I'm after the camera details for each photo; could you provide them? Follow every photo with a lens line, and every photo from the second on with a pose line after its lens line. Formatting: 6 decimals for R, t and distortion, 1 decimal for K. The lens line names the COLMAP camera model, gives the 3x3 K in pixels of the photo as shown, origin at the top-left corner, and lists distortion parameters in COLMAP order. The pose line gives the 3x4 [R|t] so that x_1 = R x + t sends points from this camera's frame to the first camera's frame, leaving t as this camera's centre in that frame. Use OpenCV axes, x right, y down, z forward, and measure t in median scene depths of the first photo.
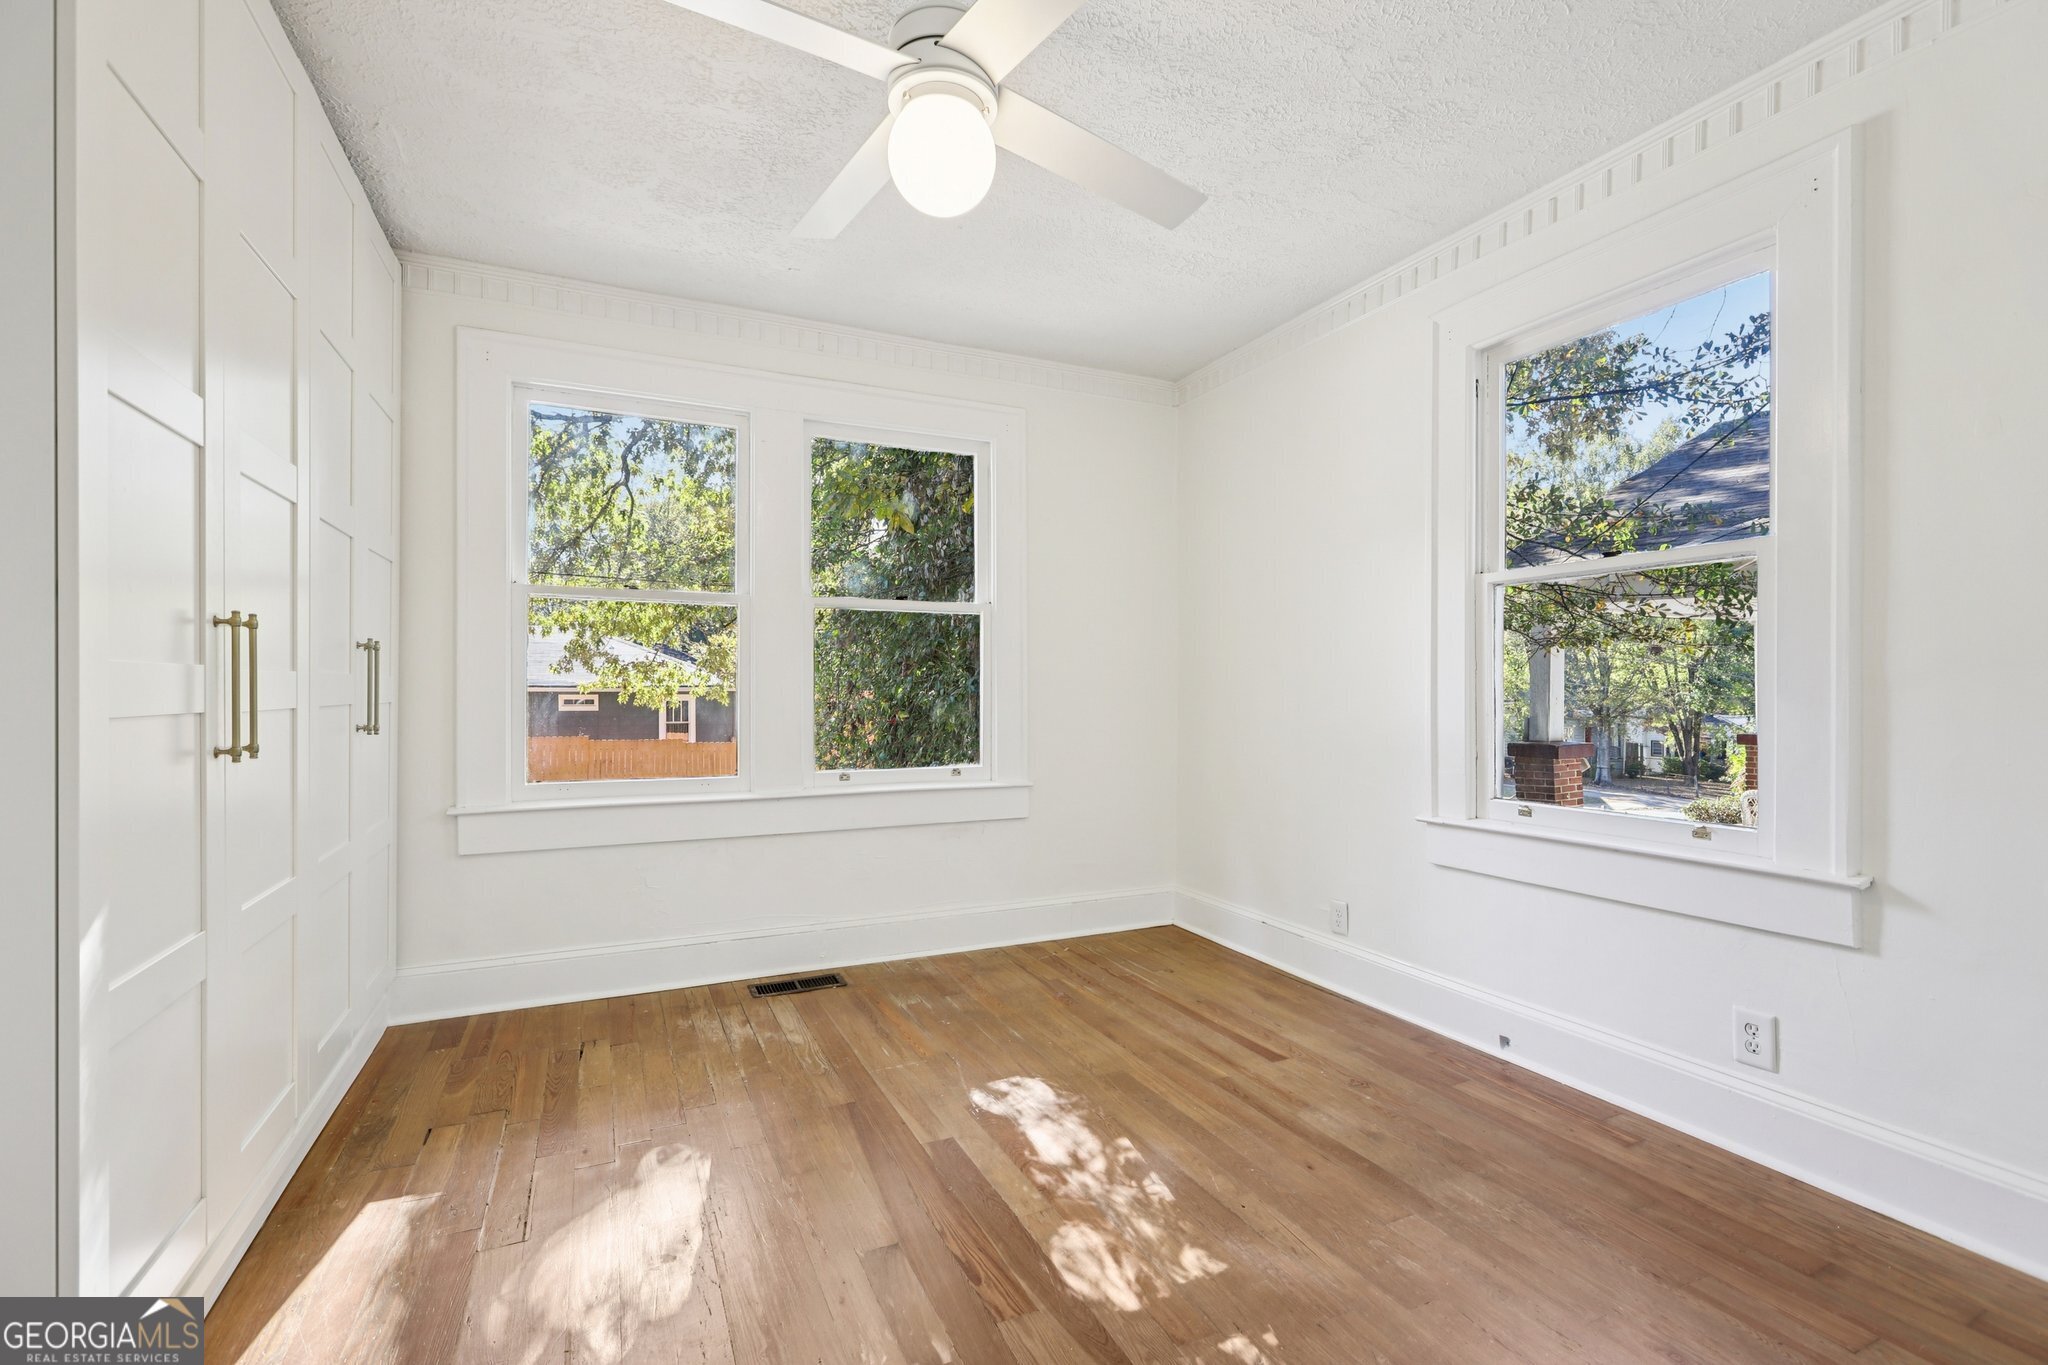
lens RADIAL K [[915.0, 0, 1023.8], [0, 915.0, 684.6], [0, 0, 1]] dist [-0.003581, 0.003584]
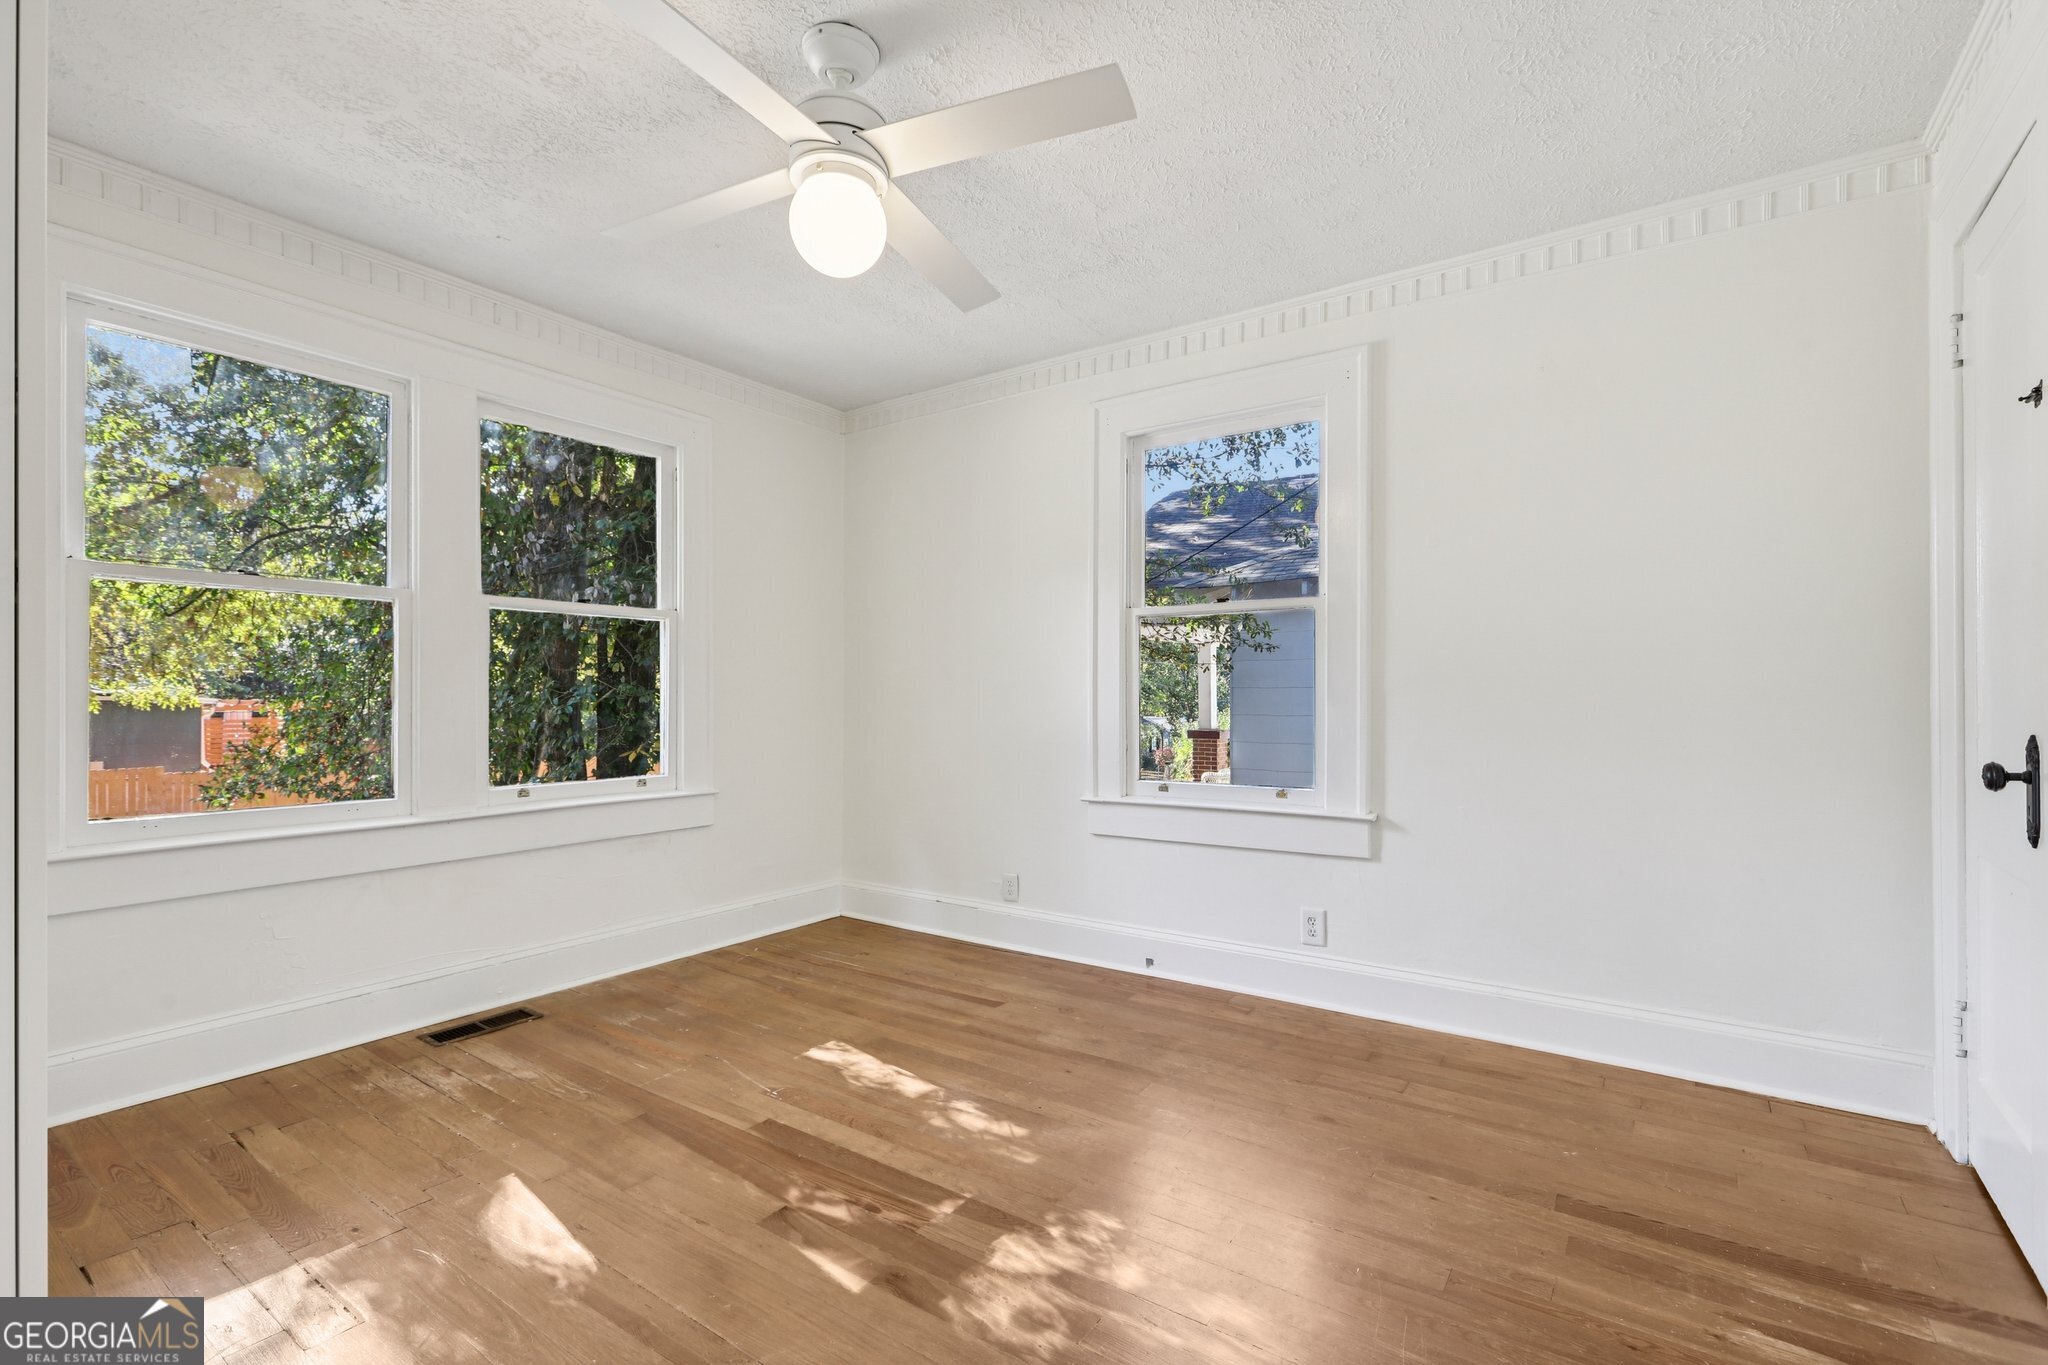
lens RADIAL K [[915.0, 0, 1022.3], [0, 915.0, 690.2], [0, 0, 1]] dist [-0.003581, 0.003584]
pose [[0.866927, 0.002041, 0.498431, -0.273858], [-0.000984, 0.999997, -0.002382, -0.000762], [-0.498434, 0.001574, 0.866926, -0.054235]]
